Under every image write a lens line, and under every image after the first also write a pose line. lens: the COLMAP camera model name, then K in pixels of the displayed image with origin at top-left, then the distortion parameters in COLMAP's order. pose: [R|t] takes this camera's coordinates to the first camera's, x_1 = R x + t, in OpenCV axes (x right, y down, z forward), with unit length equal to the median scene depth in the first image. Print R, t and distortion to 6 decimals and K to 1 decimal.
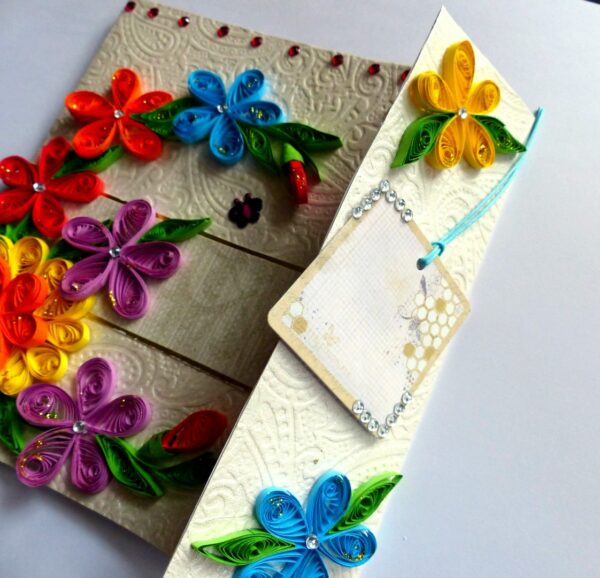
lens RADIAL K [[583.2, 0, 360.6], [0, 583.2, 289.6], [0, 0, 1]] dist [-0.080726, 0.139639]
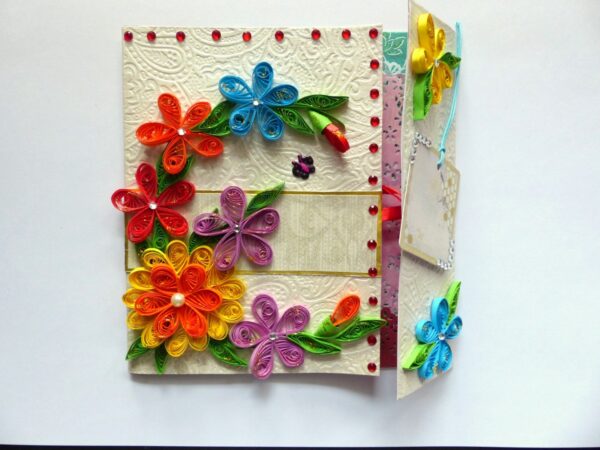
lens RADIAL K [[437.7, 0, 297.2], [0, 437.7, 224.7], [0, 0, 1]] dist [-0.009507, -0.005452]
pose [[0.906631, -0.401808, 0.128723, -0.416419], [0.338563, 0.874882, 0.346346, -0.400457], [-0.251783, -0.270427, 0.929233, -0.067587]]
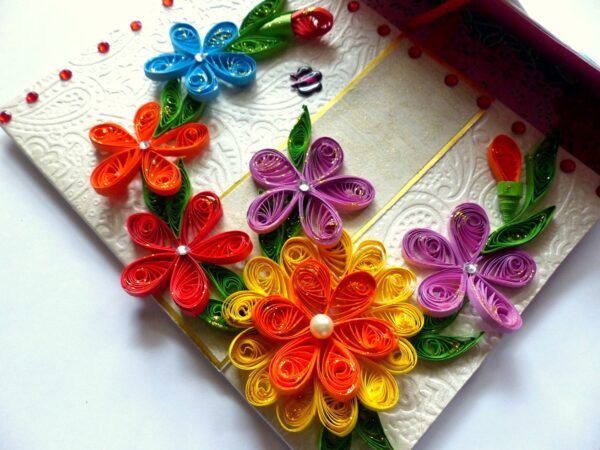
lens RADIAL K [[437.7, 0, 297.2], [0, 437.7, 224.7], [0, 0, 1]] dist [-0.009507, -0.005452]
pose [[0.356745, -0.829278, 0.430153, -0.777715], [0.872938, 0.459908, 0.162675, -0.161496], [-0.332734, 0.317463, 0.887978, 0.374088]]
